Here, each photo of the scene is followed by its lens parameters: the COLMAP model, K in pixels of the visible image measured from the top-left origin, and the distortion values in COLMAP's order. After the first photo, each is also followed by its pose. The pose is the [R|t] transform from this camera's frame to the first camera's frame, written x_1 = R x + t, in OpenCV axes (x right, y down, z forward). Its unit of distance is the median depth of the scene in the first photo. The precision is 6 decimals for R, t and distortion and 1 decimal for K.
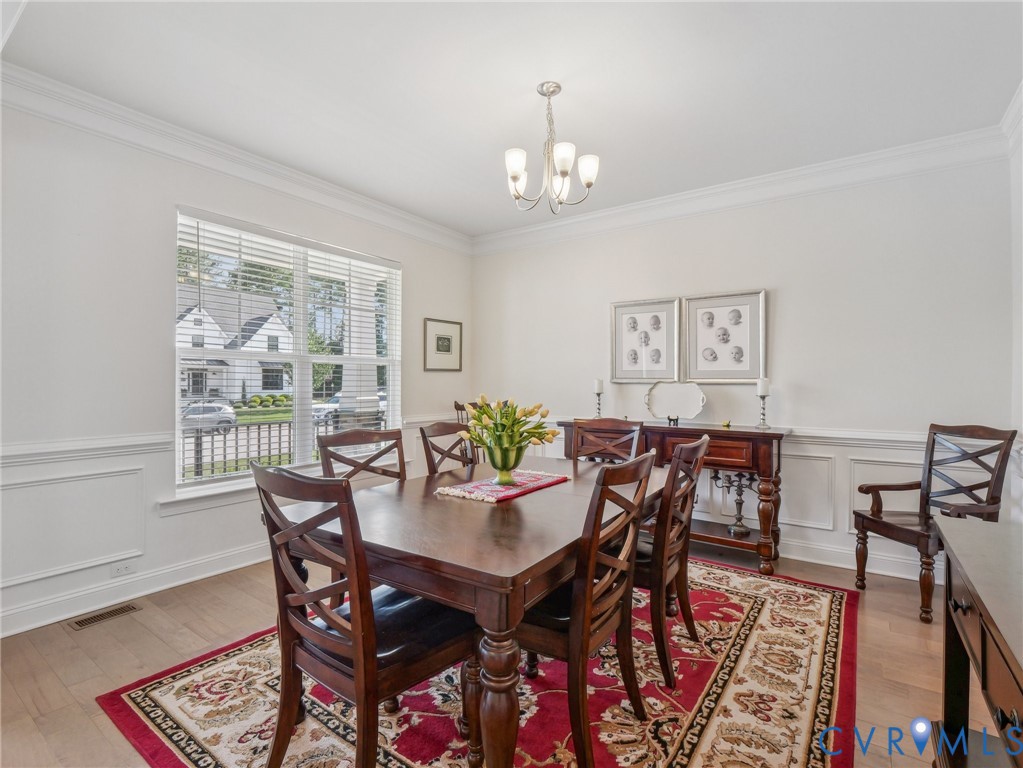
lens RADIAL K [[490.6, 0, 505.6], [0, 490.6, 382.3], [0, 0, 1]] dist [-0.013565, -0.002304]
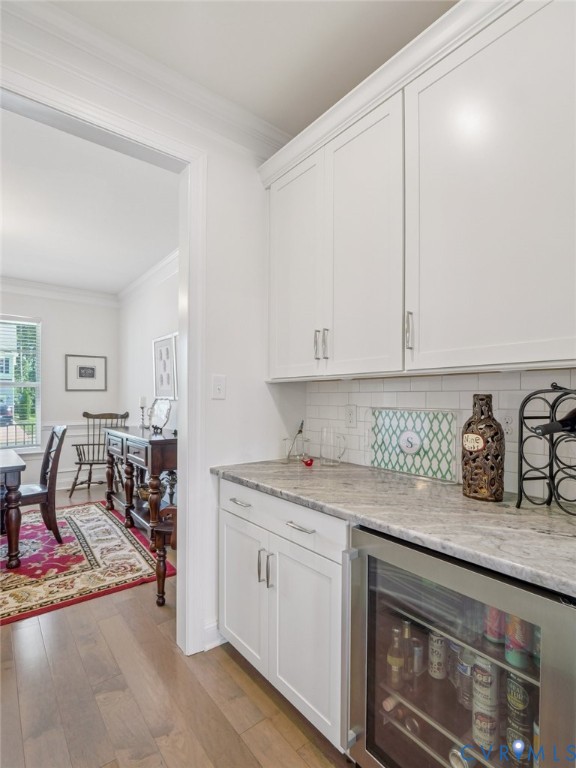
lens RADIAL K [[368.3, 0, 288.0], [0, 368.3, 402.8], [0, 0, 1]] dist [-0.013565, -0.002304]
pose [[0.962737, -0.002060, -0.270430, 1.227417], [0.001503, 0.999996, -0.002265, 0.024641], [0.270434, 0.001774, 0.962737, 0.221354]]
